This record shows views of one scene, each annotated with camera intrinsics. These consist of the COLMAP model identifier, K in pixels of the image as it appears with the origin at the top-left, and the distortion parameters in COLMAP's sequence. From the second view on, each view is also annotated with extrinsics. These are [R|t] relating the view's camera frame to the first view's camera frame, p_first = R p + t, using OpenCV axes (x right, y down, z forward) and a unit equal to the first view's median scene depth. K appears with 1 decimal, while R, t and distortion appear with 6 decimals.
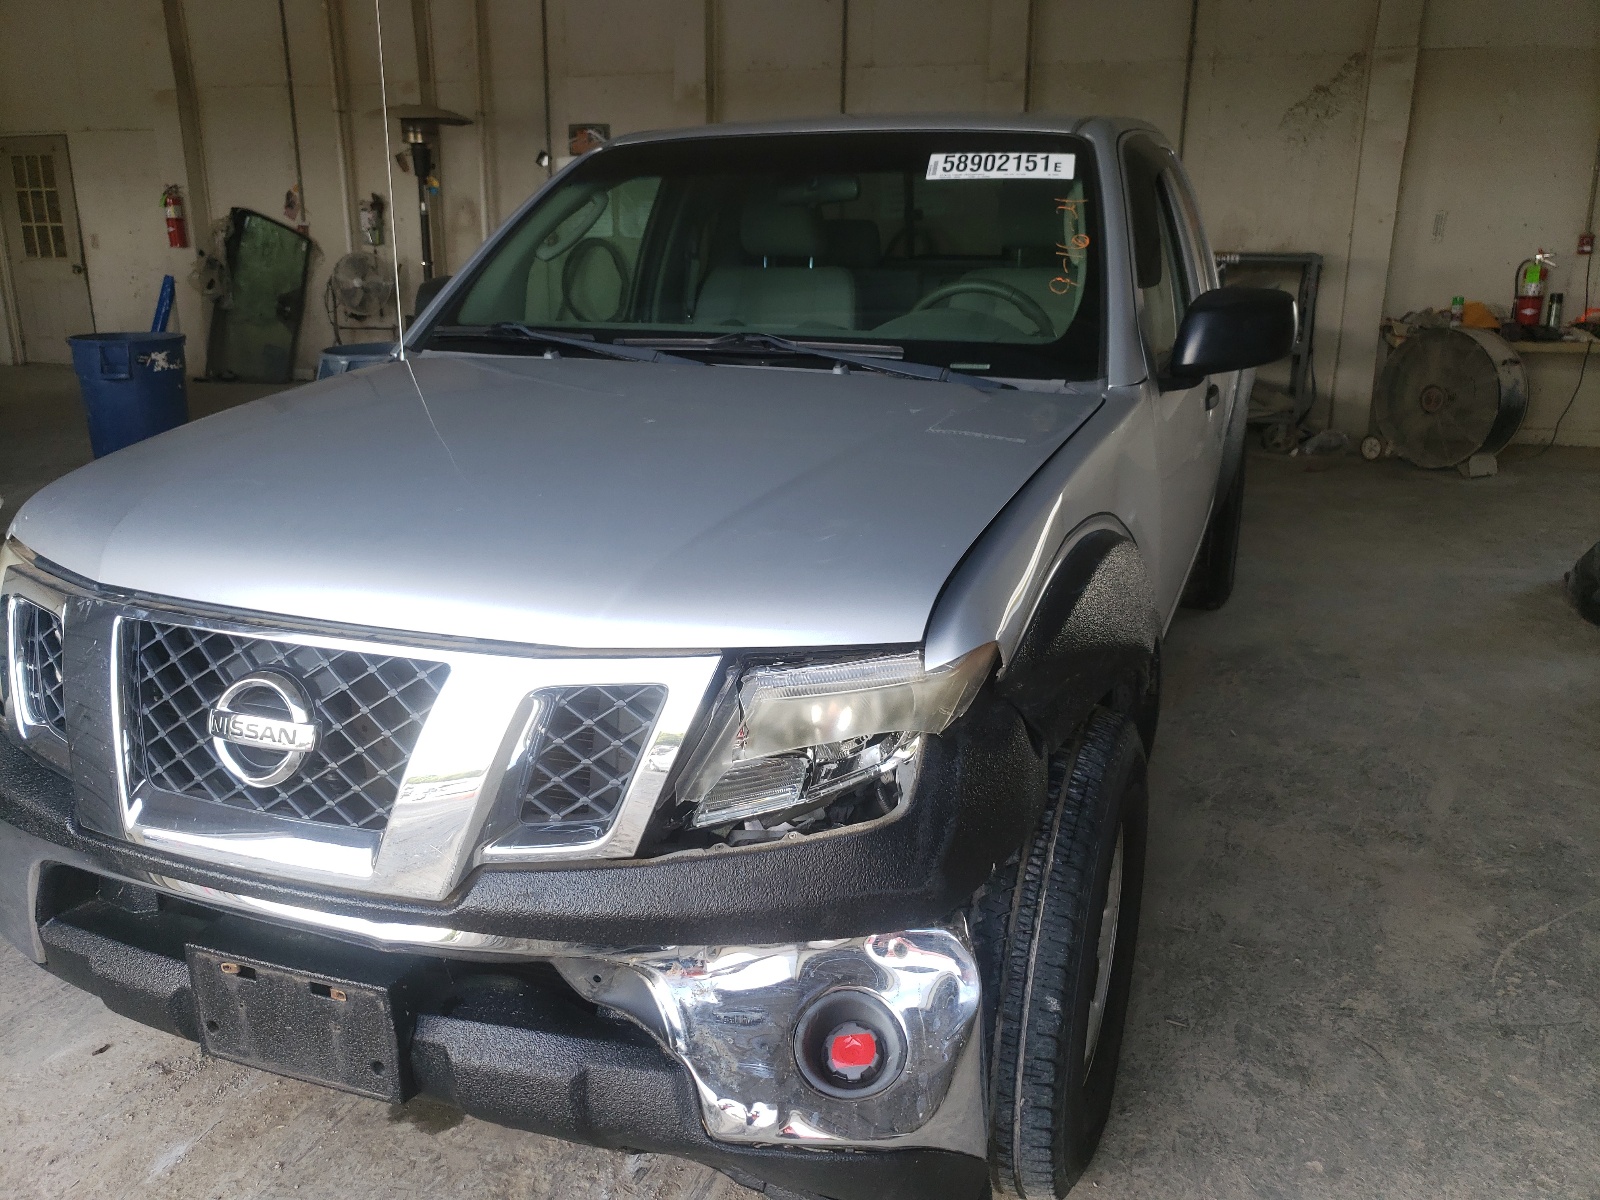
lens RADIAL K [[1212.0, 0, 795.1], [0, 1212.0, 599.4], [0, 0, 1]] dist [0.000998, 0.018424]
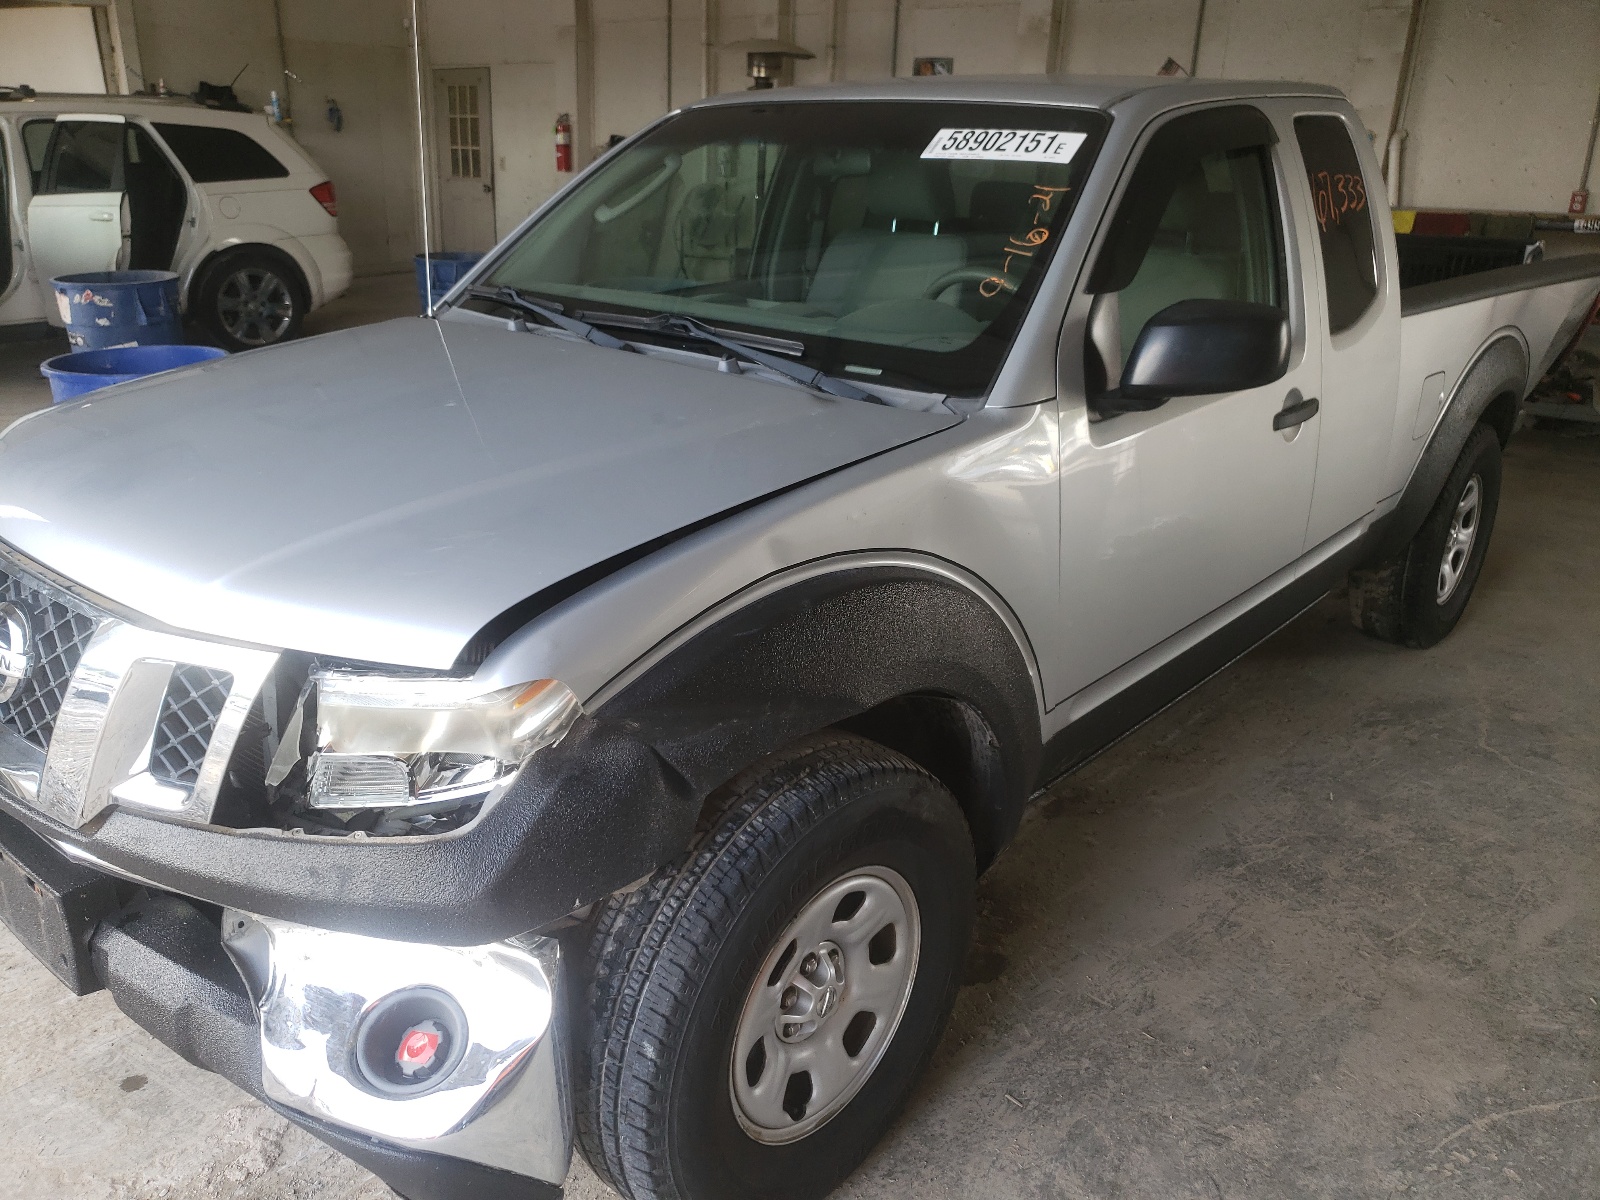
lens RADIAL K [[1212.0, 0, 797.2], [0, 1212.0, 603.4], [0, 0, 1]] dist [0.000998, 0.018424]
pose [[0.942416, 0.139727, -0.303856, 0.346425], [-0.122158, 0.989583, 0.076178, -0.067257], [0.311335, -0.034673, 0.949668, 0.075816]]
